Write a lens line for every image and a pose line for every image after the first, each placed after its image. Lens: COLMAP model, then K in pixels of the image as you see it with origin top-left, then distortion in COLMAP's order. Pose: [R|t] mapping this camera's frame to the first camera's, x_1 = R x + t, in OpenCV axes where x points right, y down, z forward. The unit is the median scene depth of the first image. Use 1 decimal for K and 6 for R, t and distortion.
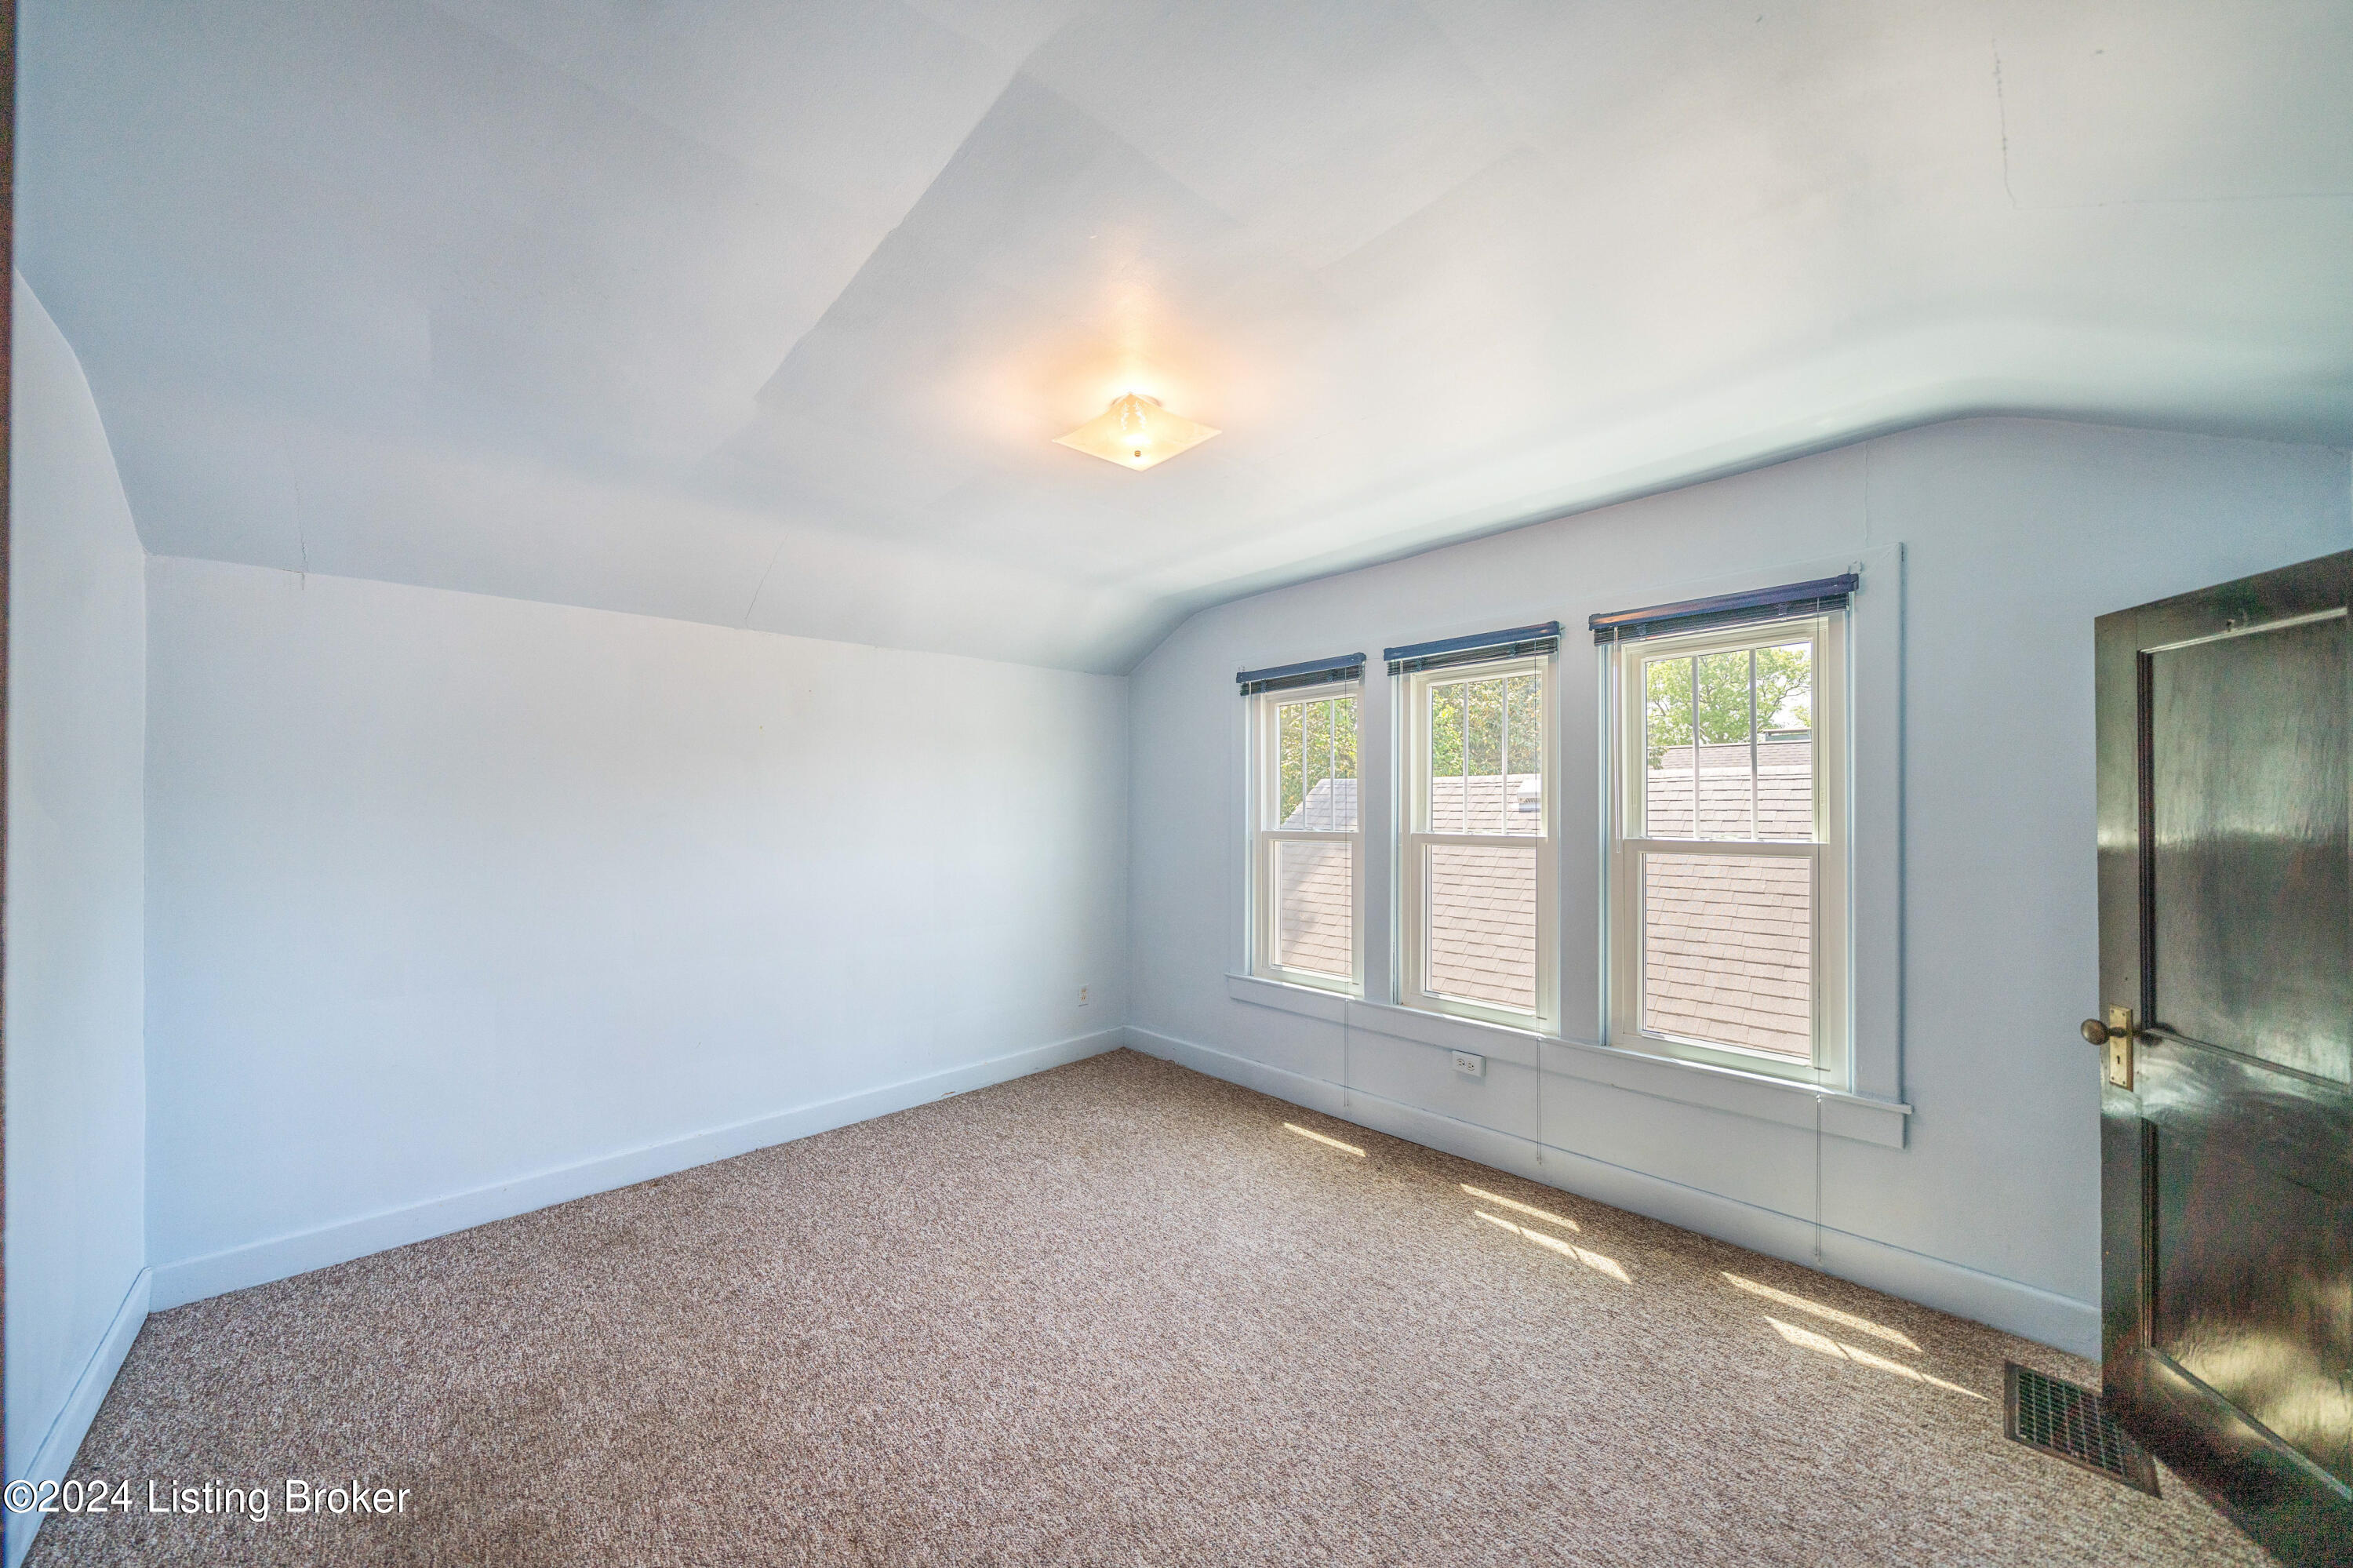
lens RADIAL K [[812.6, 0, 1176.5], [0, 812.6, 794.3], [0, 0, 1]] dist [-0.002756, -0.000237]
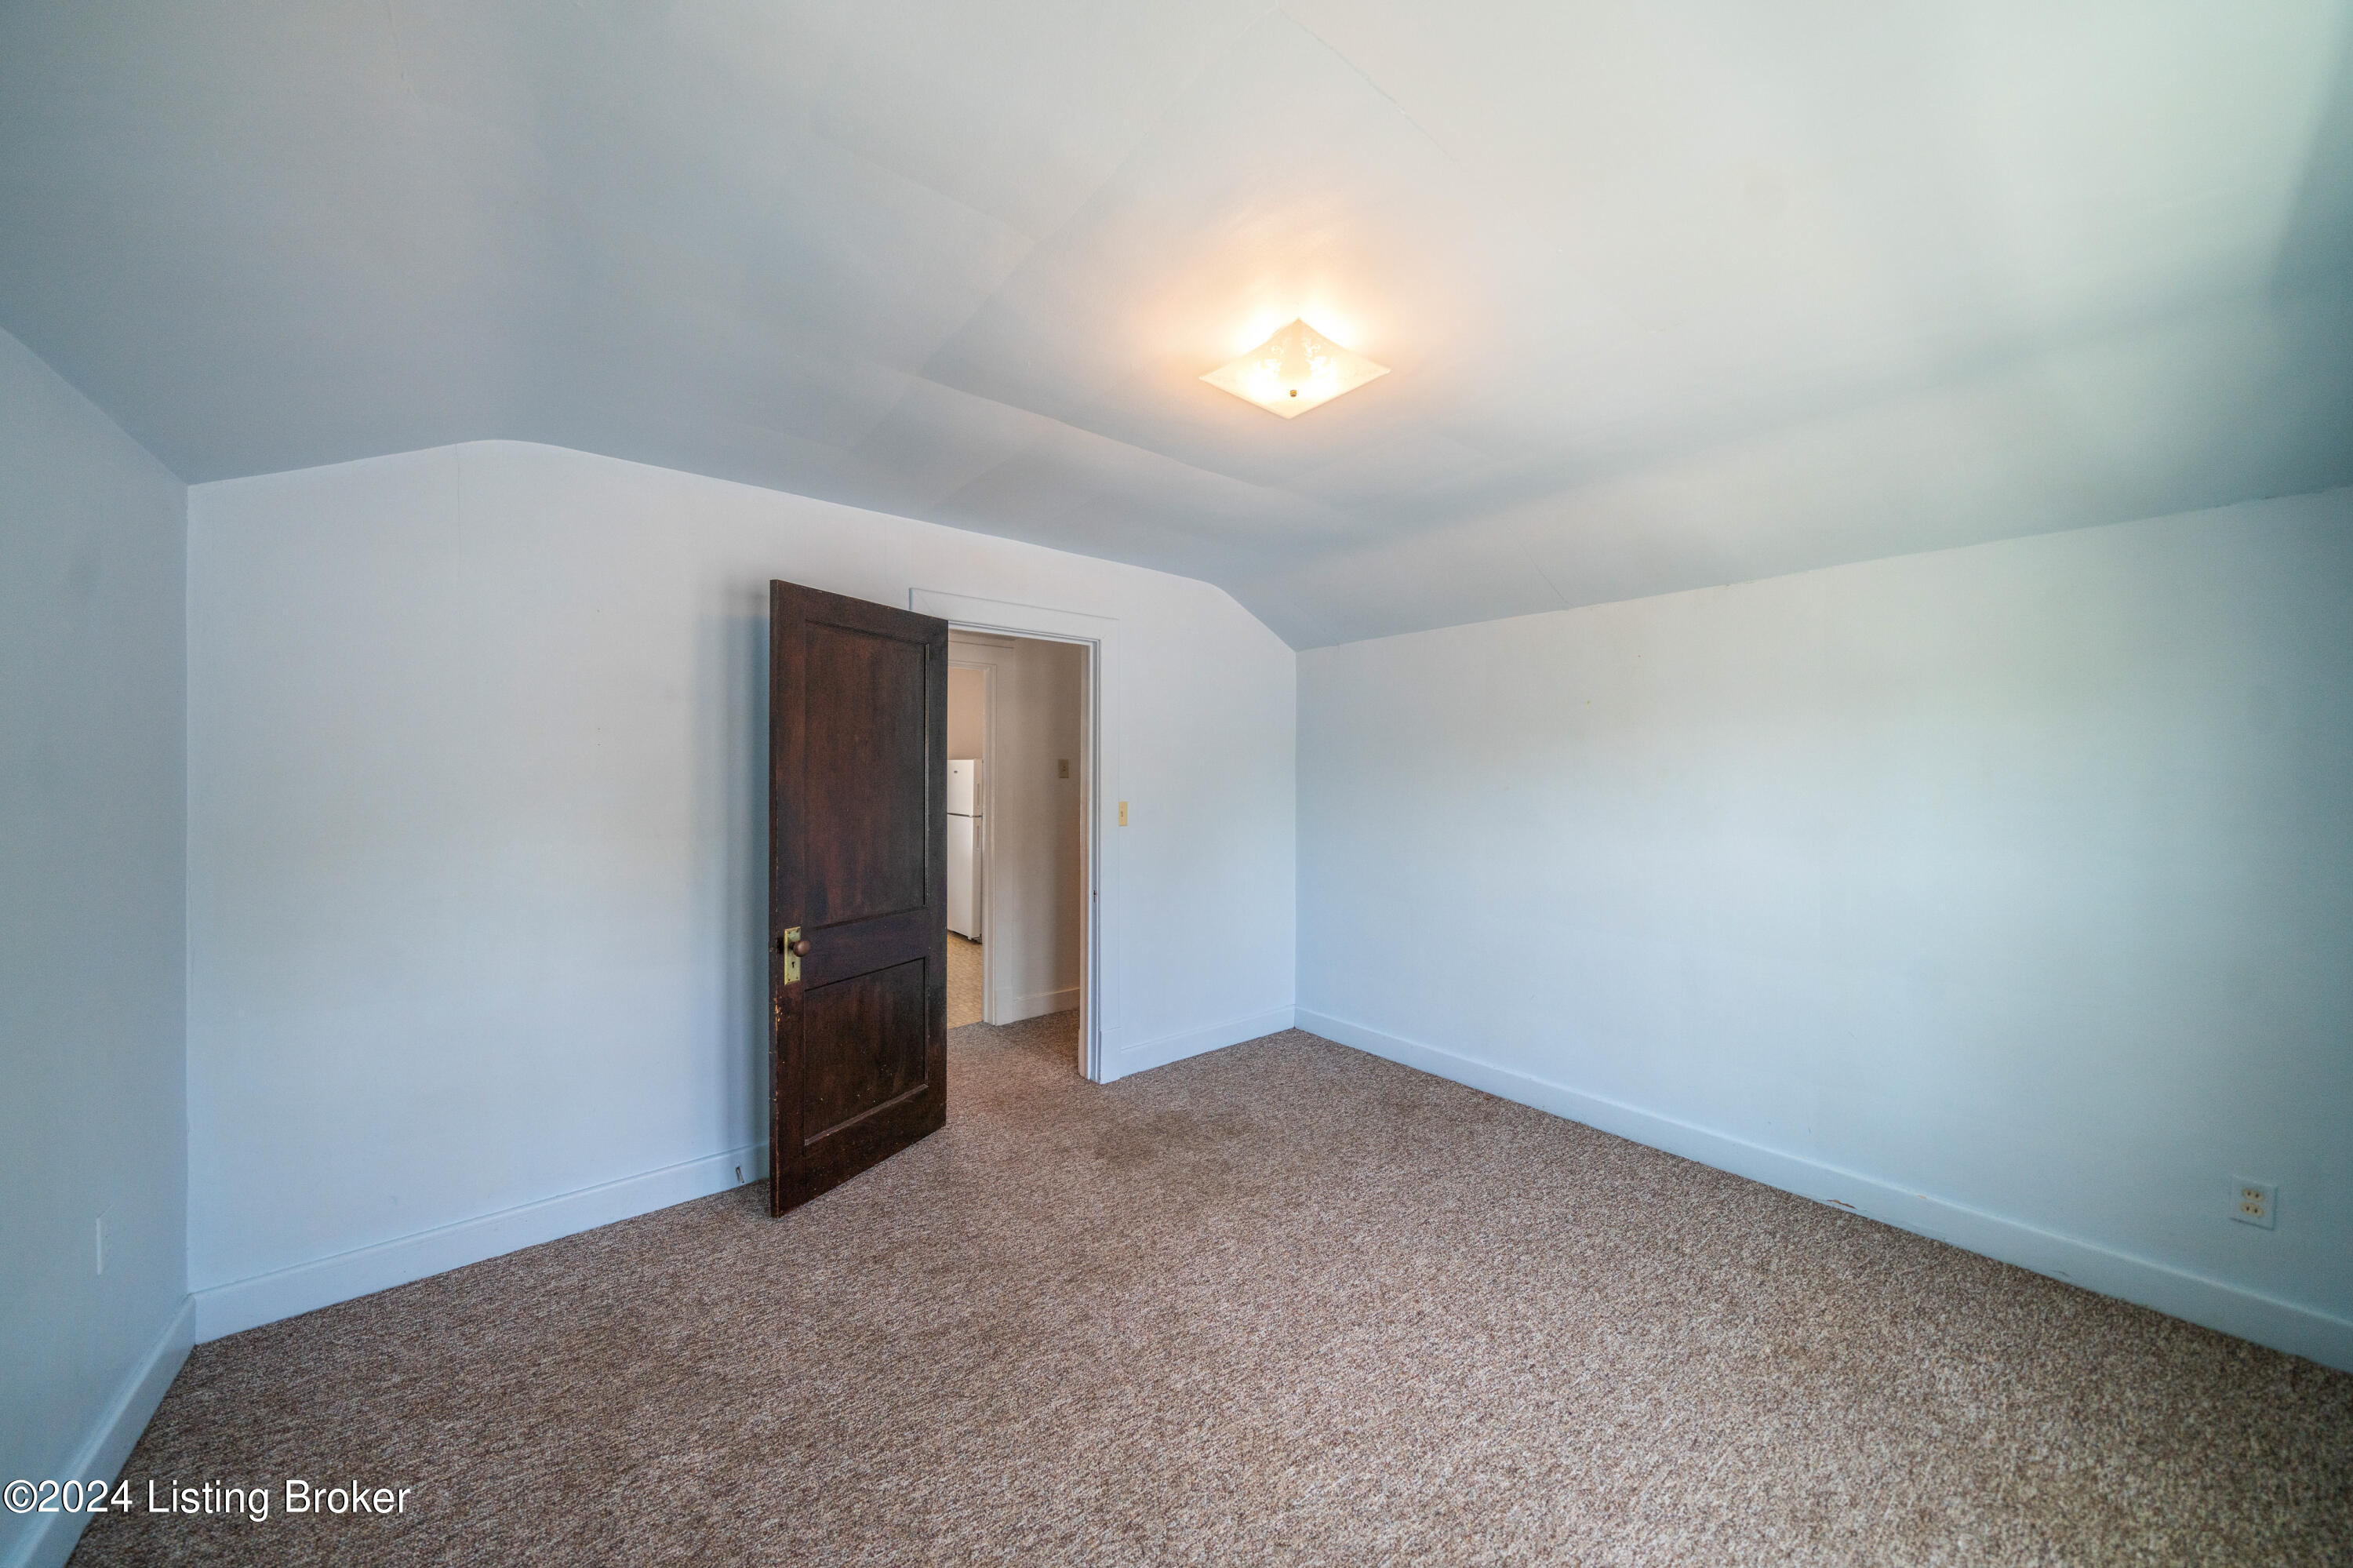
lens RADIAL K [[812.2, 0, 1166.8], [0, 812.2, 763.4], [0, 0, 1]] dist [-0.002058, -0.000300]
pose [[-0.079309, -0.007252, -0.996824, 0.590219], [0.004959, 0.999958, -0.007669, -0.001998], [0.996838, -0.005552, -0.079269, 0.638978]]
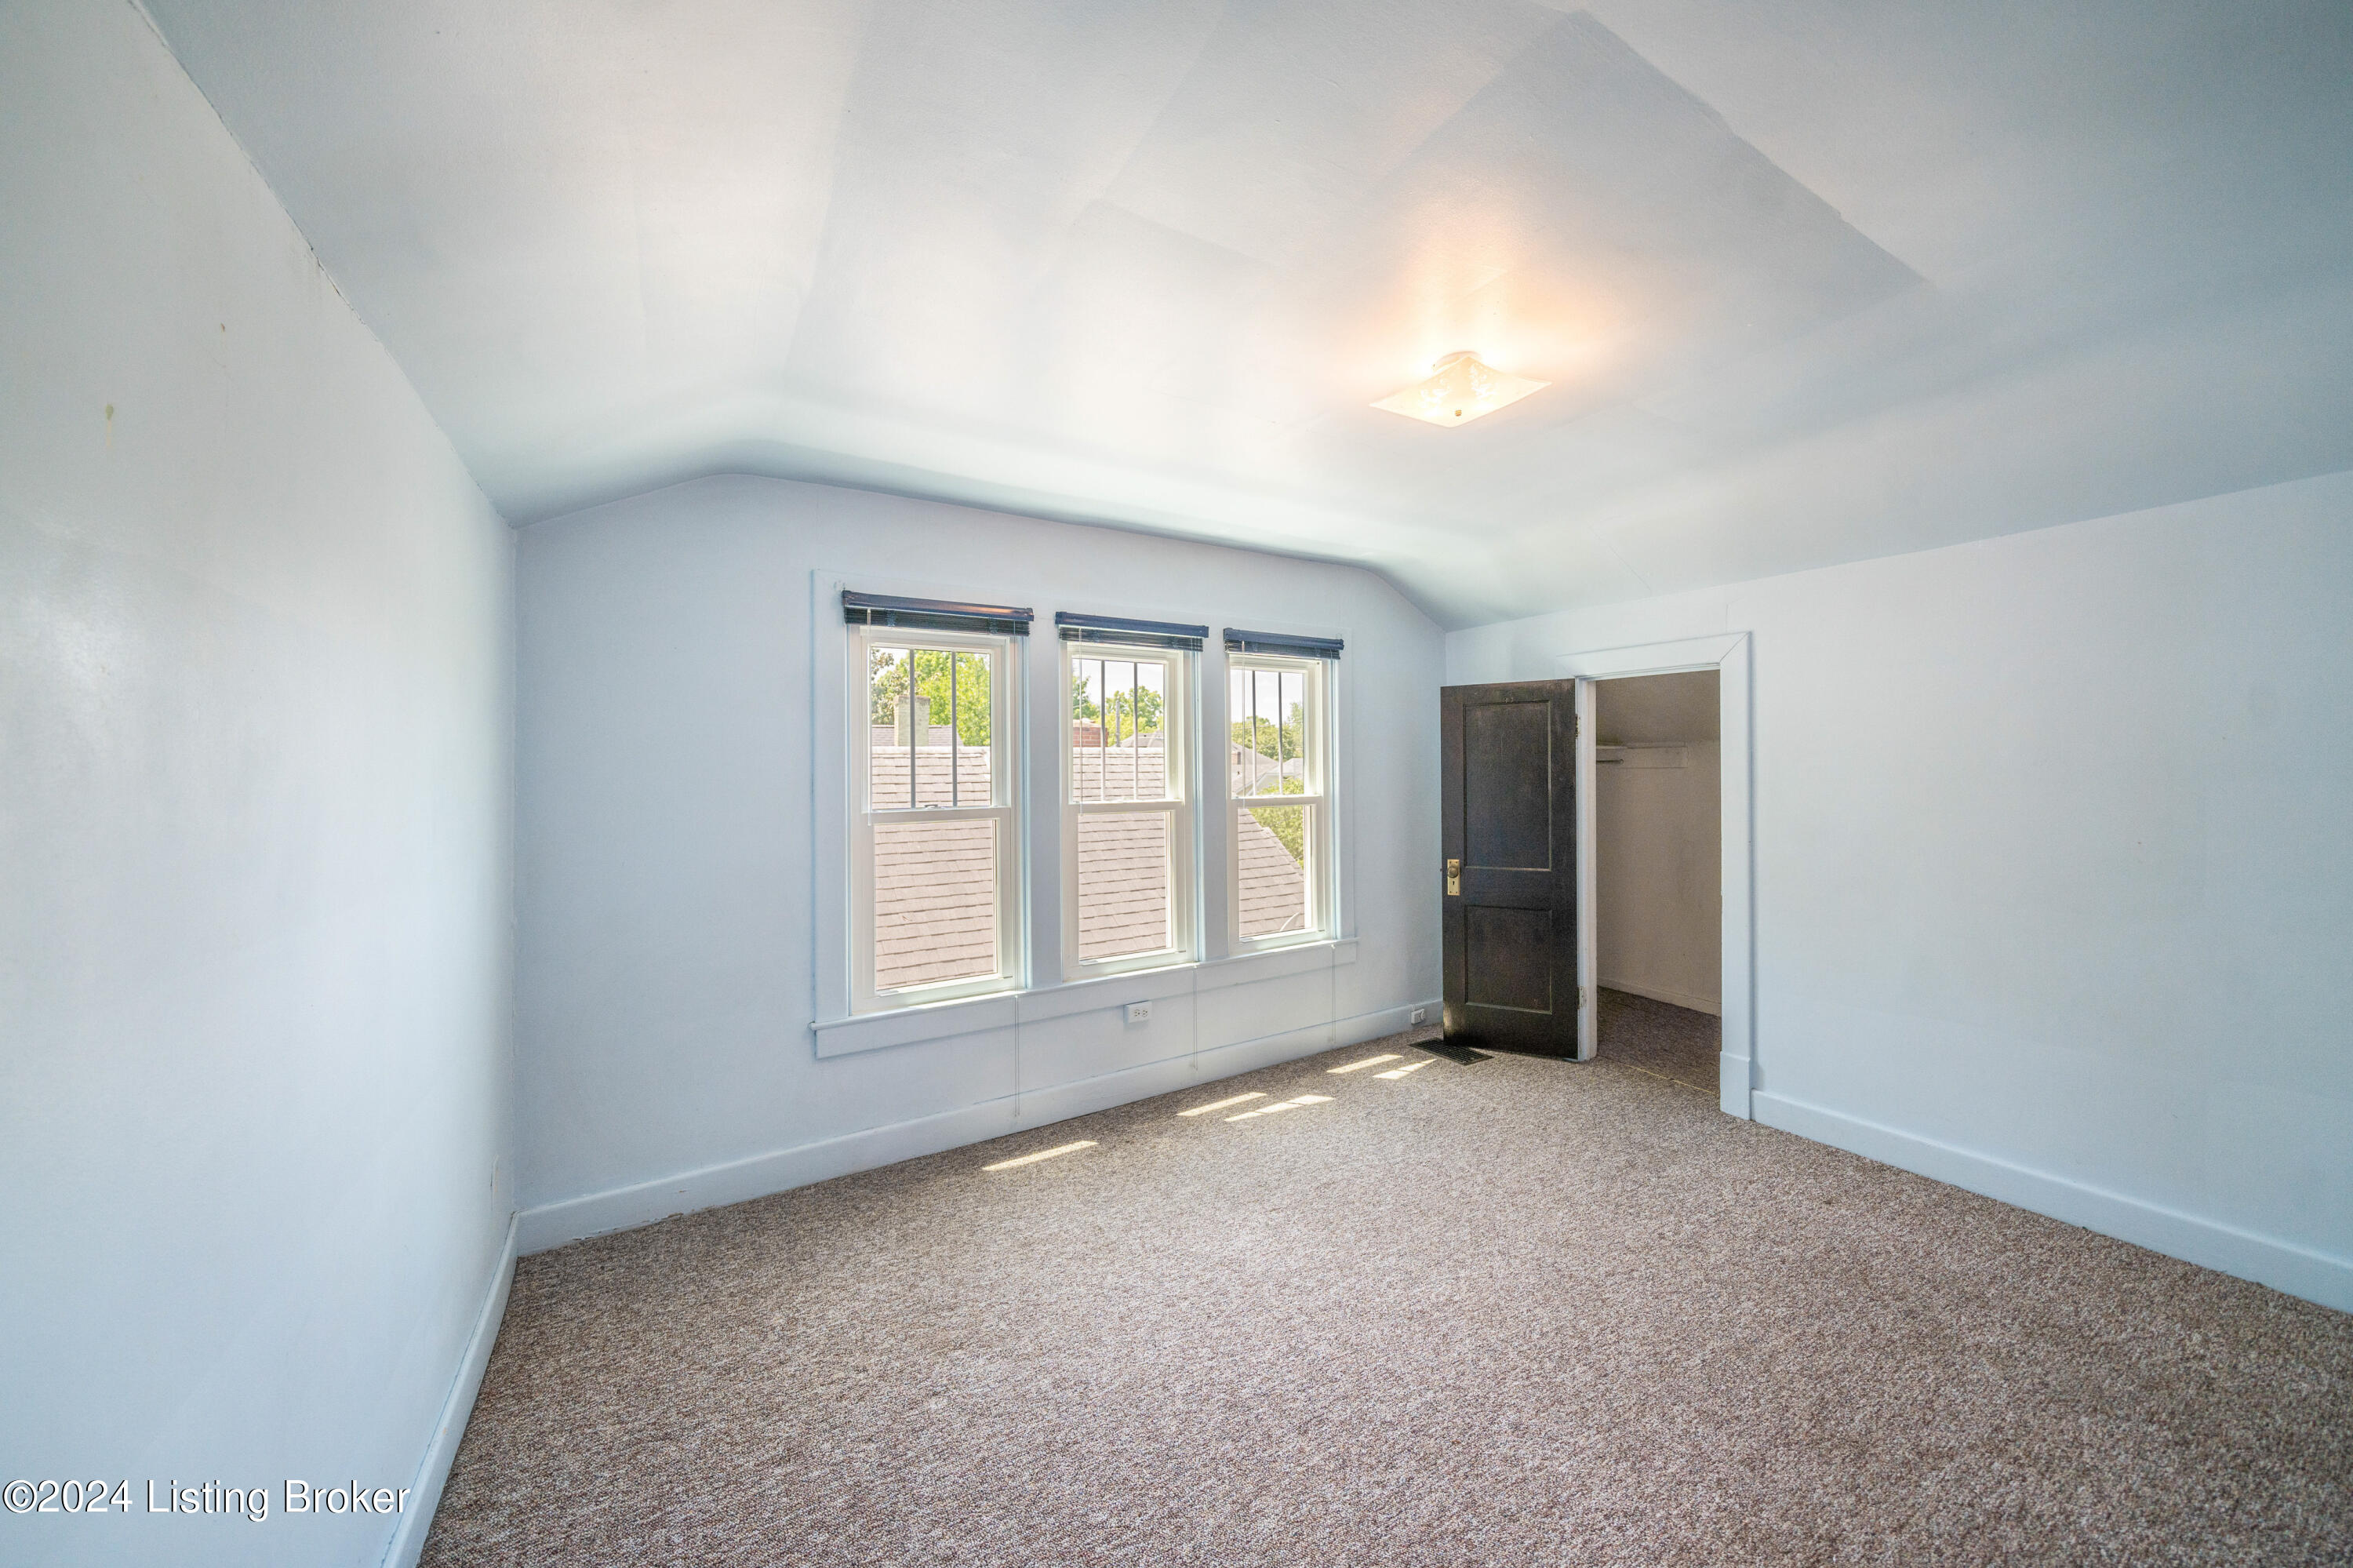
lens RADIAL K [[812.2, 0, 1166.8], [0, 812.2, 763.4], [0, 0, 1]] dist [-0.002058, -0.000300]
pose [[0.214067, 0.013557, 0.976725, -0.743995], [-0.000271, 0.999904, -0.013819, 0.014531], [-0.976819, 0.002694, 0.214050, 0.774144]]
